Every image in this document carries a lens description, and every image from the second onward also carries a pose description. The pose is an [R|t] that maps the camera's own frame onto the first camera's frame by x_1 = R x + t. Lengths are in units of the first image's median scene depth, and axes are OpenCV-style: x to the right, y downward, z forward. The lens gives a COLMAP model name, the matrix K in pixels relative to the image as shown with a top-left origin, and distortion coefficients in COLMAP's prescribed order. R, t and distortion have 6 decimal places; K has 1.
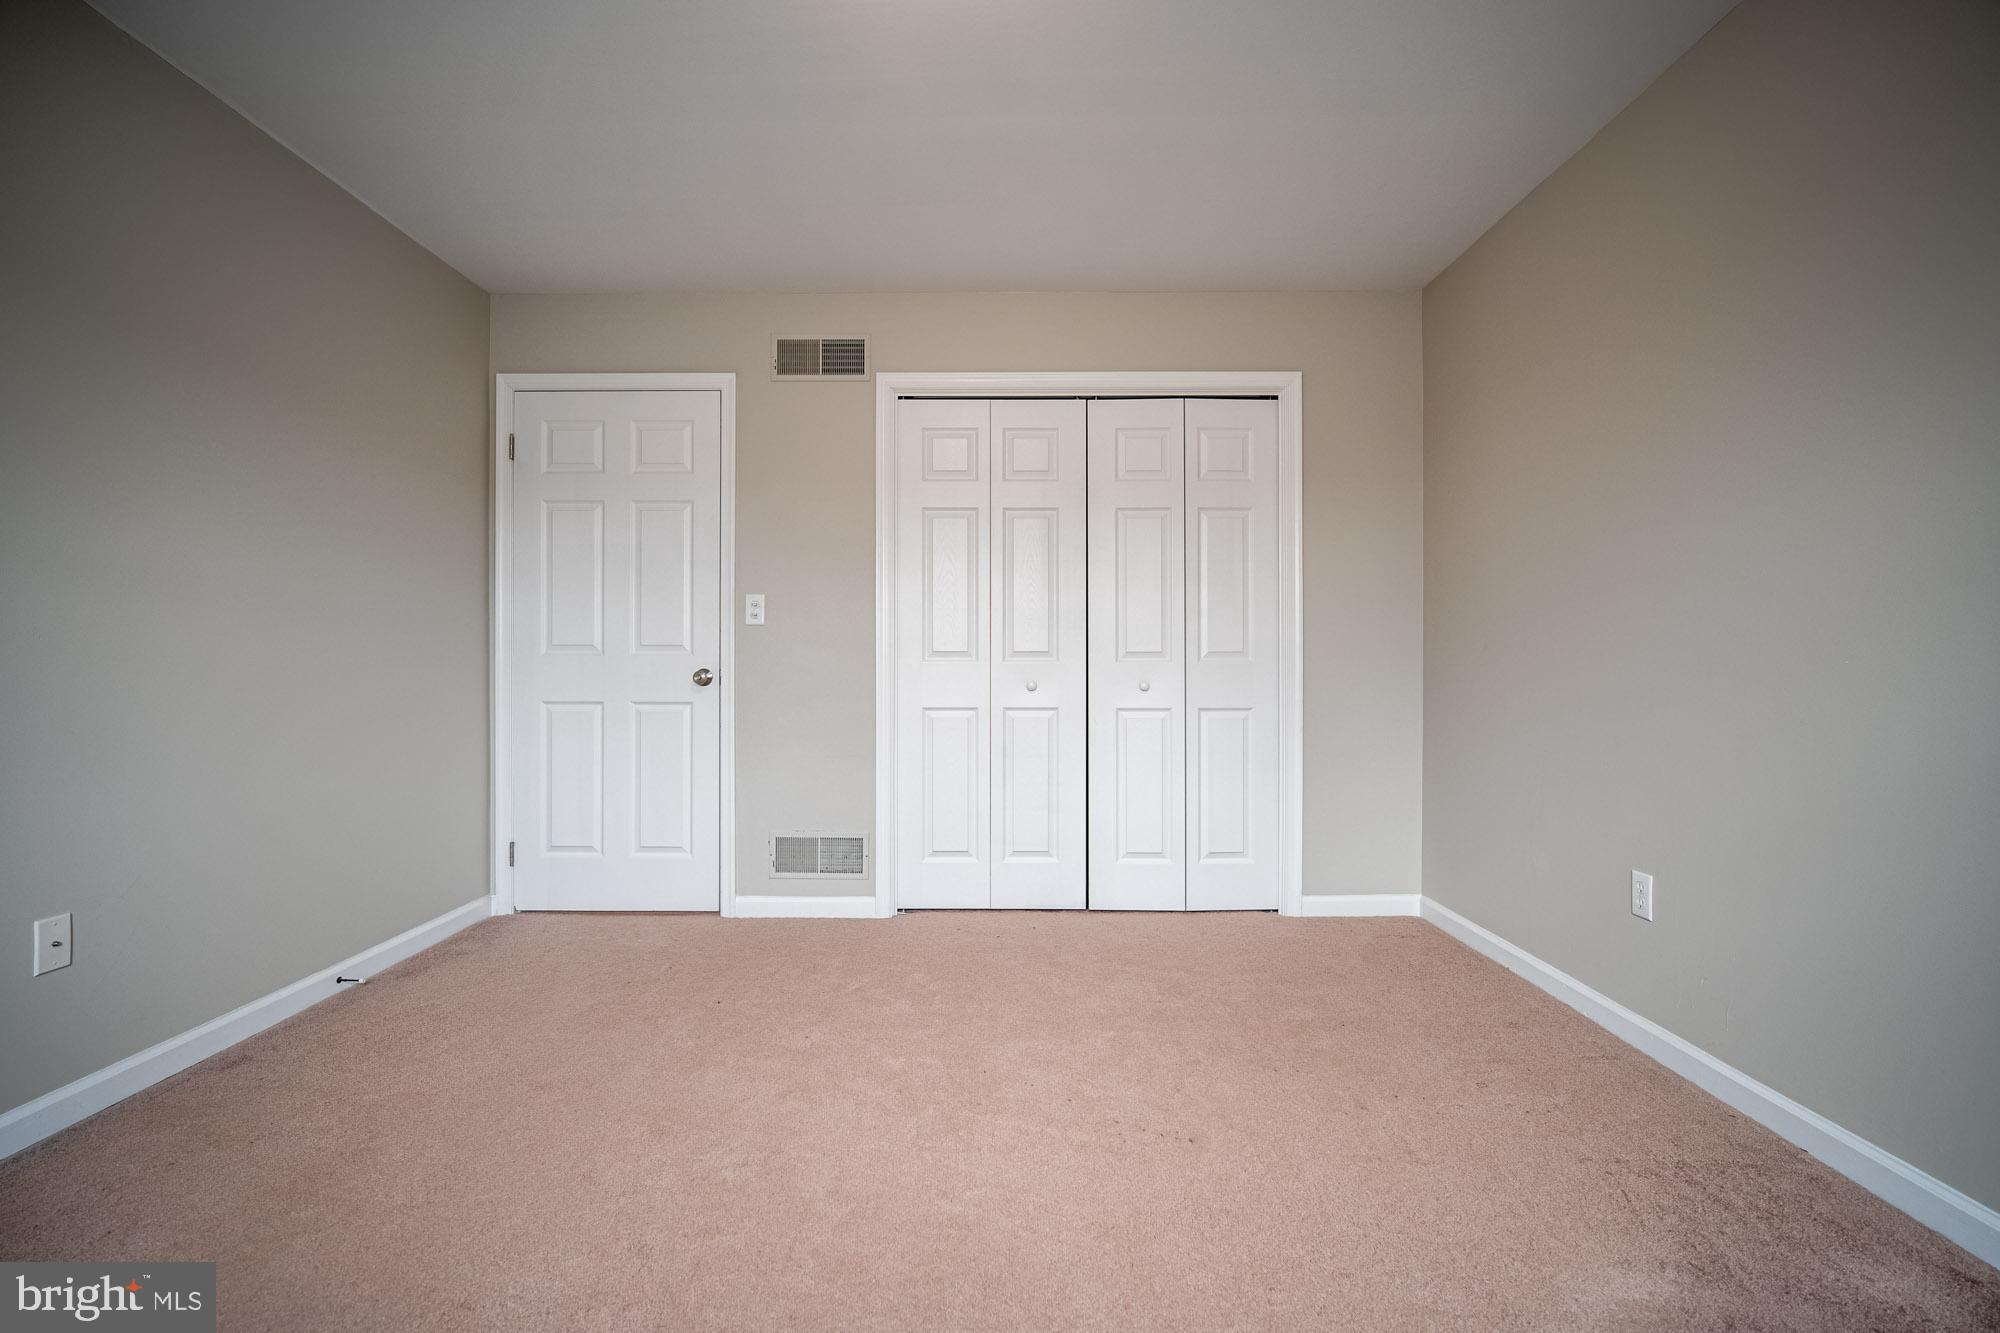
lens RADIAL K [[869.5, 0, 1001.5], [0, 869.5, 678.9], [0, 0, 1]] dist [-0.009950, 0.000521]
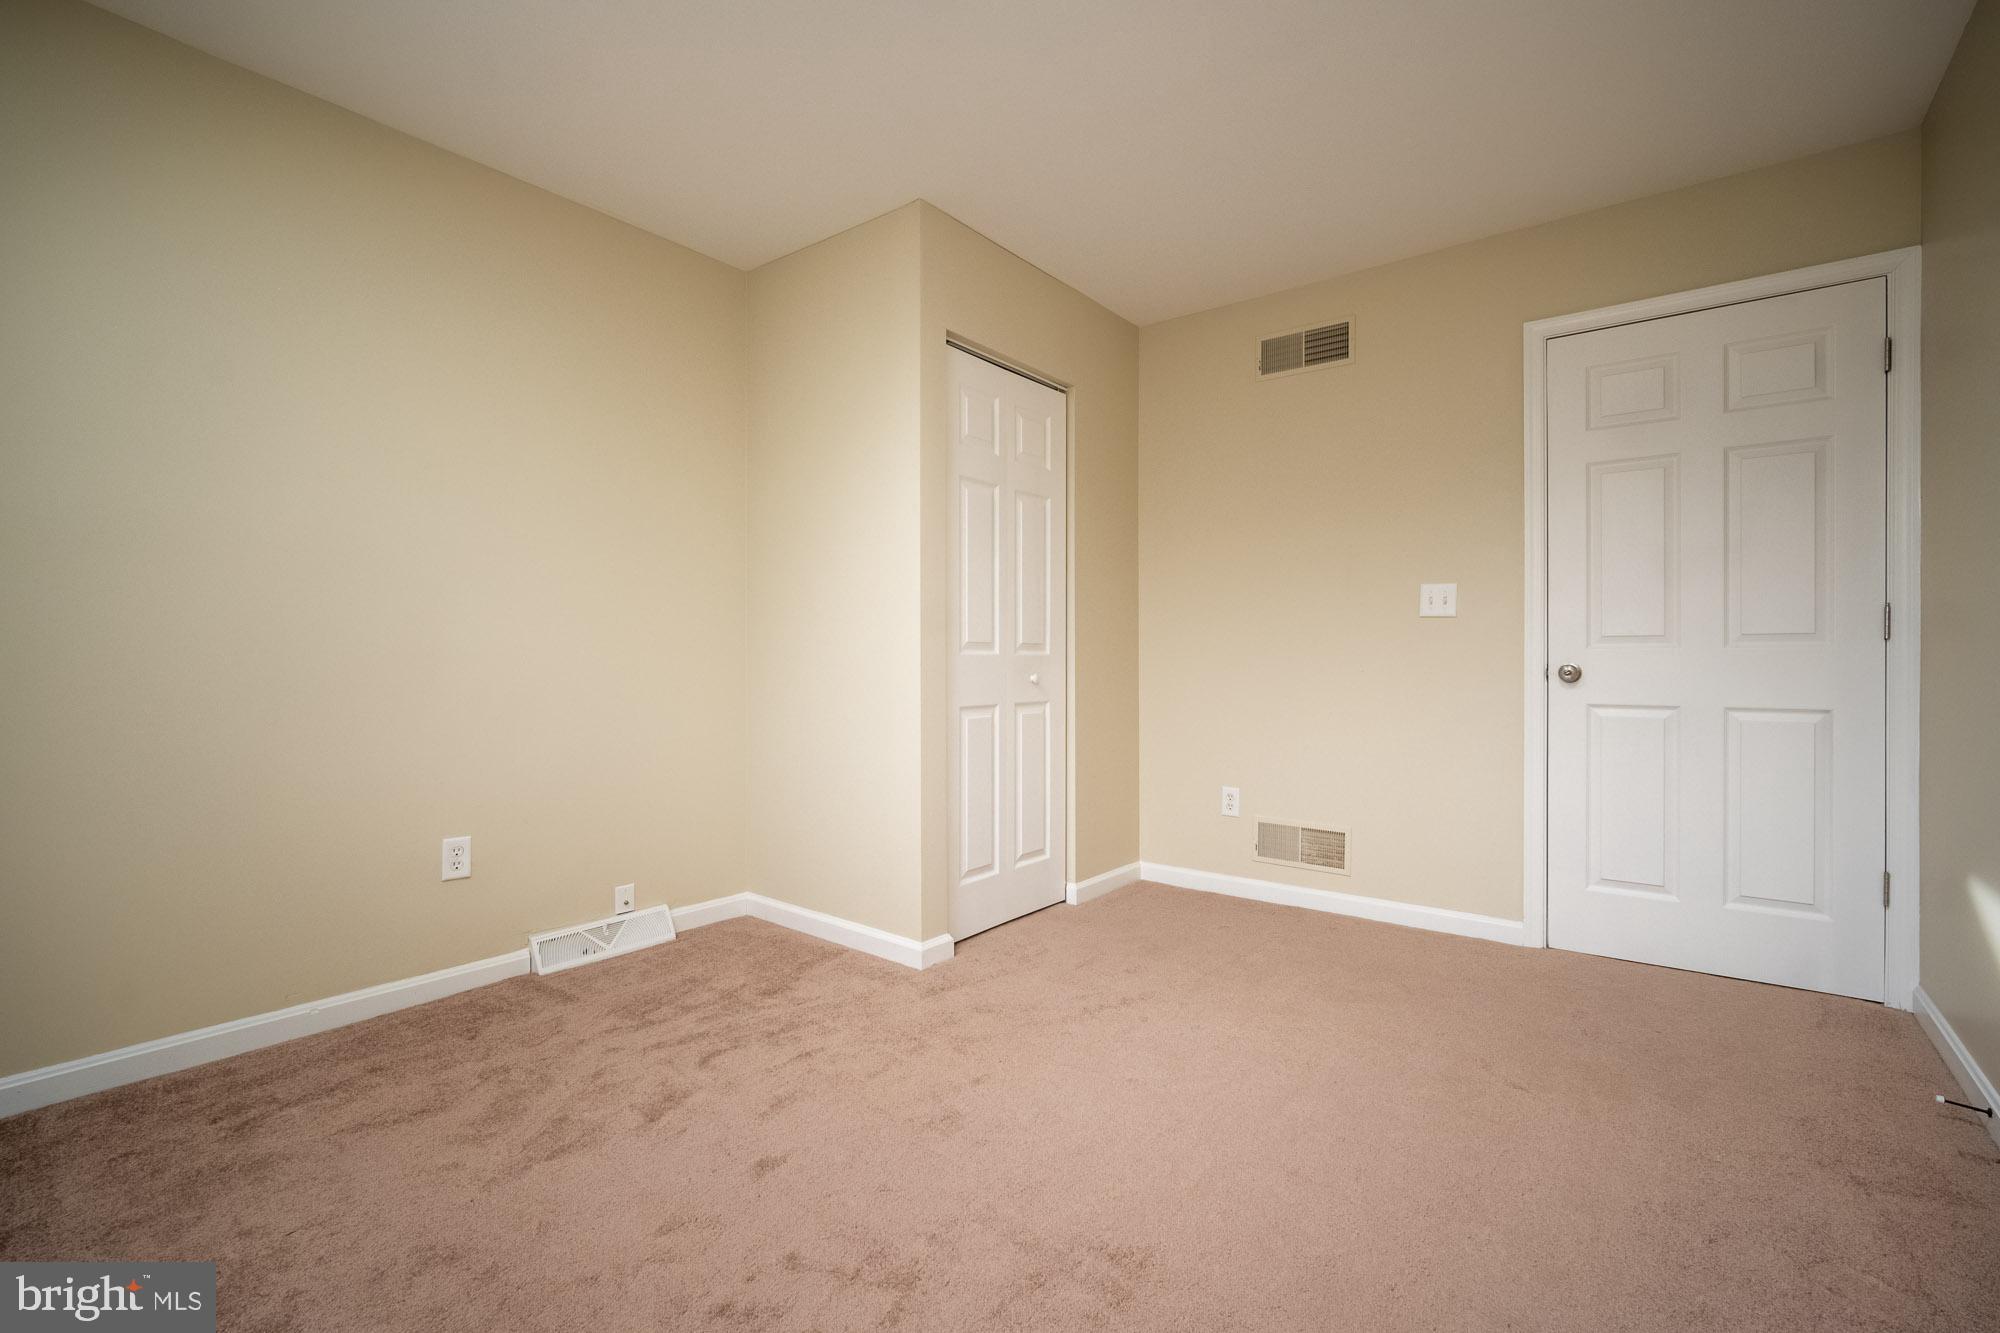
lens RADIAL K [[869.5, 0, 1005.2], [0, 869.5, 656.9], [0, 0, 1]] dist [-0.009950, 0.000521]
pose [[0.776673, -0.005653, -0.629879, 0.155248], [-0.003190, 0.999912, -0.012906, 0.000660], [0.629896, 0.012033, 0.776586, 0.003980]]
